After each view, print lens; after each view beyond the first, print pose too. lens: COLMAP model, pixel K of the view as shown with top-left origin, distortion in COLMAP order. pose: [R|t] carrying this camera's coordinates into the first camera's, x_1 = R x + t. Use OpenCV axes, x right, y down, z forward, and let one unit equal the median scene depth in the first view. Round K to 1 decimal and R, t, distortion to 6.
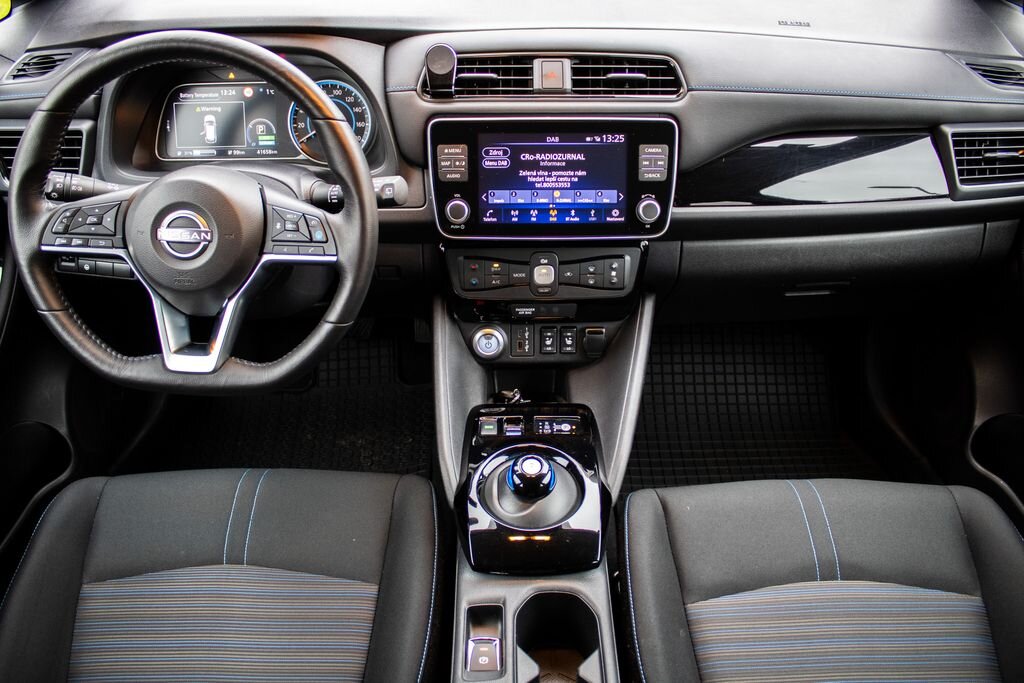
lens RADIAL K [[855.4, 0, 510.9], [0, 855.4, 310.7], [0, 0, 1]] dist [-0.171420, 0.158664]
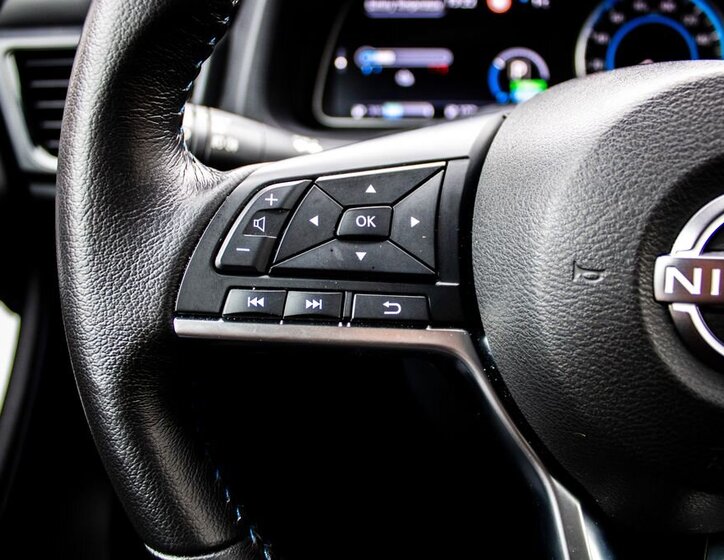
lens RADIAL K [[689.1, 0, 362.0], [0, 689.1, 280.0], [0, 0, 1]] dist [-0.255099, 0.230558]
pose [[0.998606, -0.000072, -0.052784, -0.397465], [-0.003553, 0.997640, -0.068576, -0.060751], [0.052665, 0.068668, 0.996249, 0.625402]]
